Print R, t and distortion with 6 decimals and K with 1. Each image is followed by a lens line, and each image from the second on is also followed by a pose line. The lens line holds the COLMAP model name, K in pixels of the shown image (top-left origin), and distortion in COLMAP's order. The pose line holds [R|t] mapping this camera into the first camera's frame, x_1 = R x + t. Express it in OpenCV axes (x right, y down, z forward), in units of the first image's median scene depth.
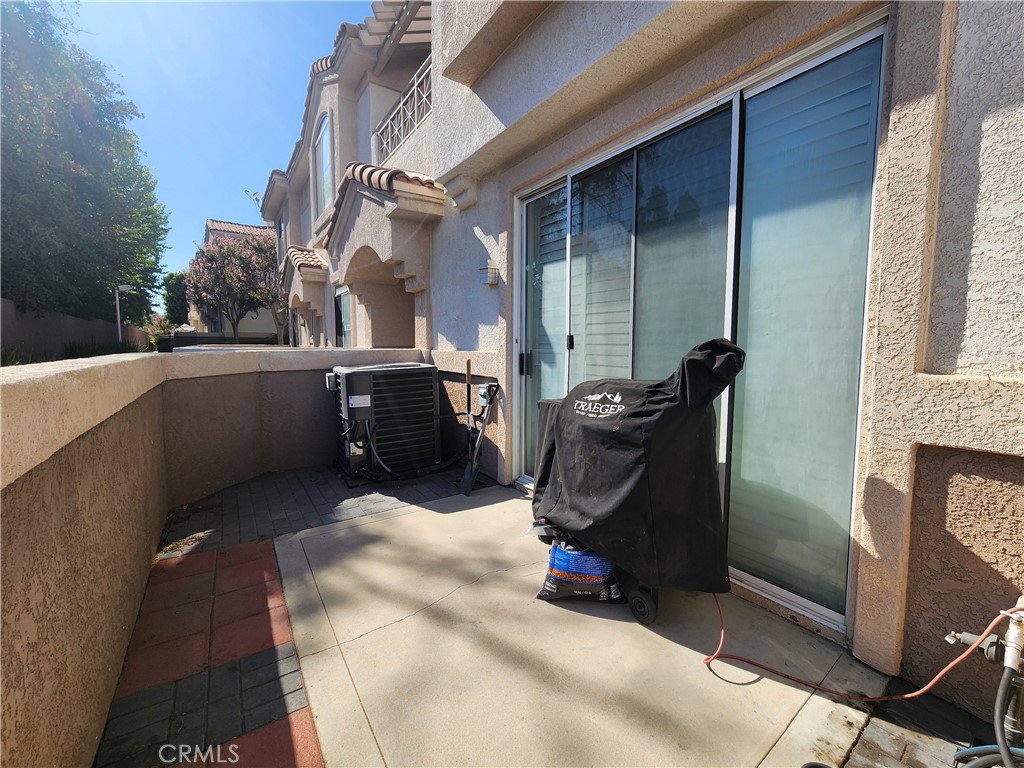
lens RADIAL K [[417.7, 0, 512.4], [0, 417.7, 378.6], [0, 0, 1]] dist [0.000952, 0.000364]
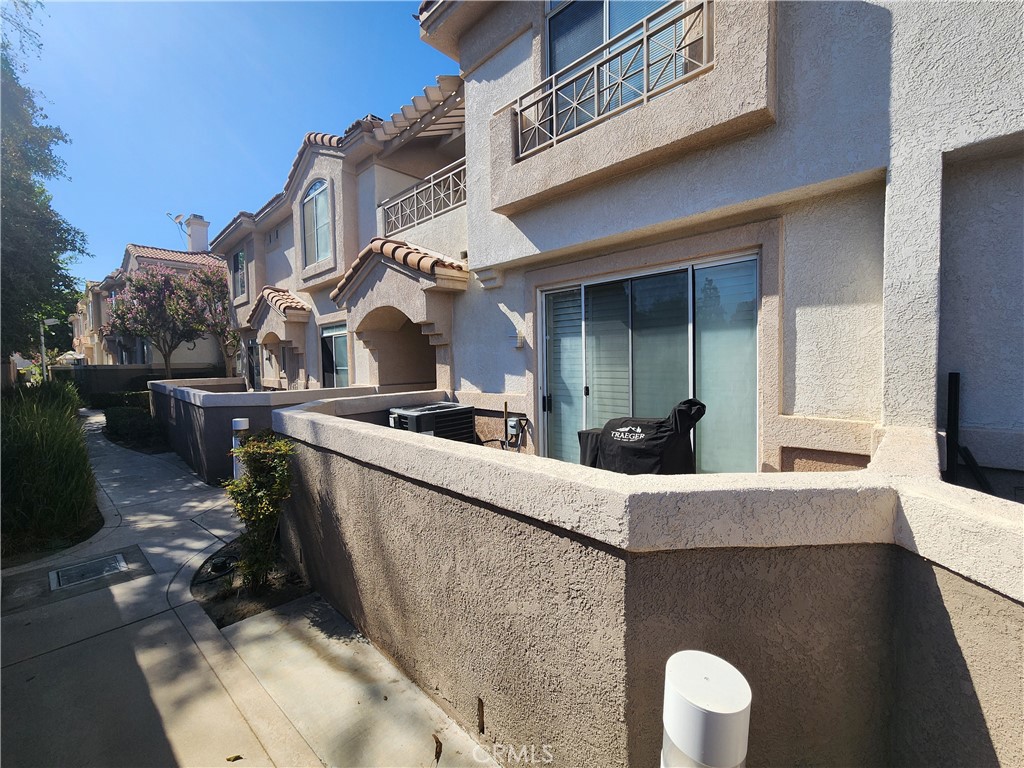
lens RADIAL K [[417.7, 0, 512.4], [0, 417.7, 378.6], [0, 0, 1]] dist [0.000952, 0.000364]
pose [[0.982762, -0.028281, 0.182697, -0.340457], [0.035754, 0.998648, -0.037742, -0.070168], [-0.181383, 0.043624, 0.982445, -0.384013]]
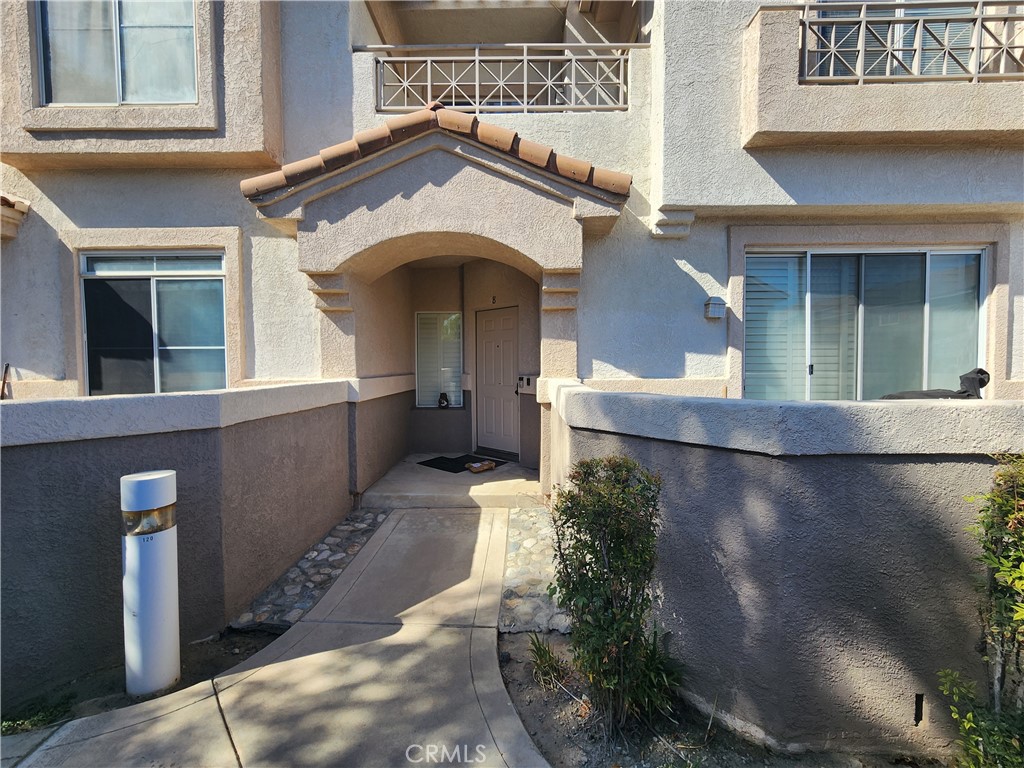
lens RADIAL K [[417.7, 0, 512.4], [0, 417.7, 378.6], [0, 0, 1]] dist [0.000952, 0.000364]
pose [[0.586108, -0.039286, 0.809280, -1.321958], [0.073091, 0.997315, -0.004521, -0.102288], [-0.806930, 0.061801, 0.587405, 0.819023]]
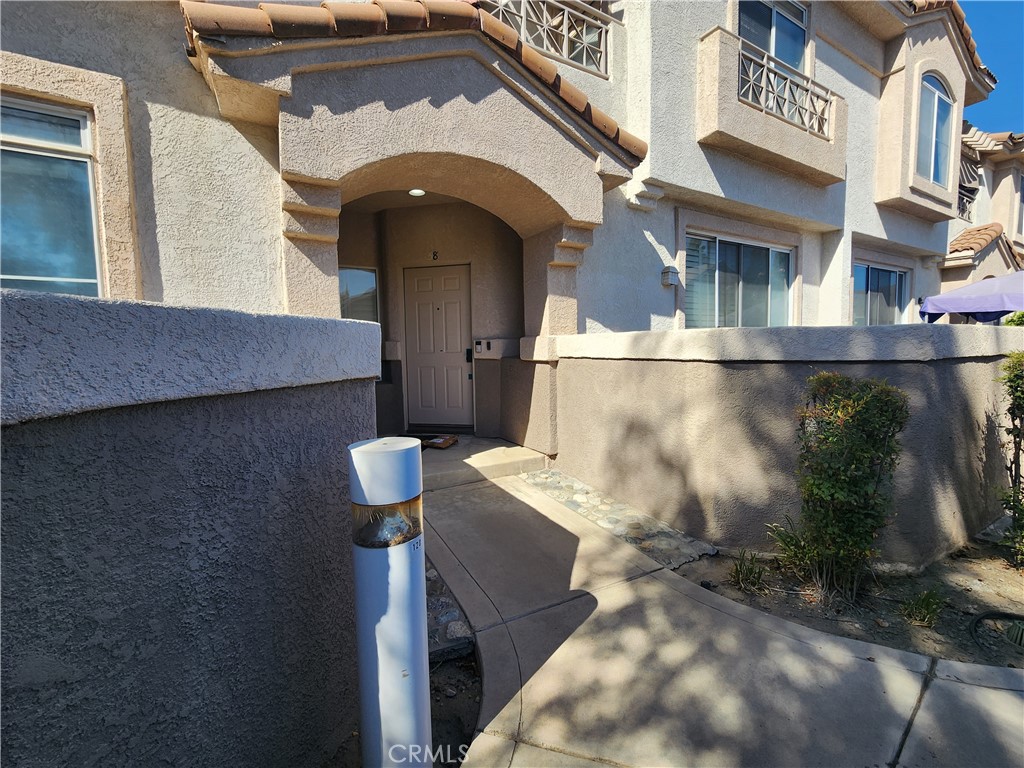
lens RADIAL K [[423.0, 0, 512.8], [0, 423.0, 377.1], [0, 0, 1]] dist [0.000402, 0.000482]
pose [[0.096821, -0.076628, 0.992348, -1.484508], [0.095282, 0.993166, 0.067395, -0.077454], [-0.990731, 0.088027, 0.103460, 1.421940]]
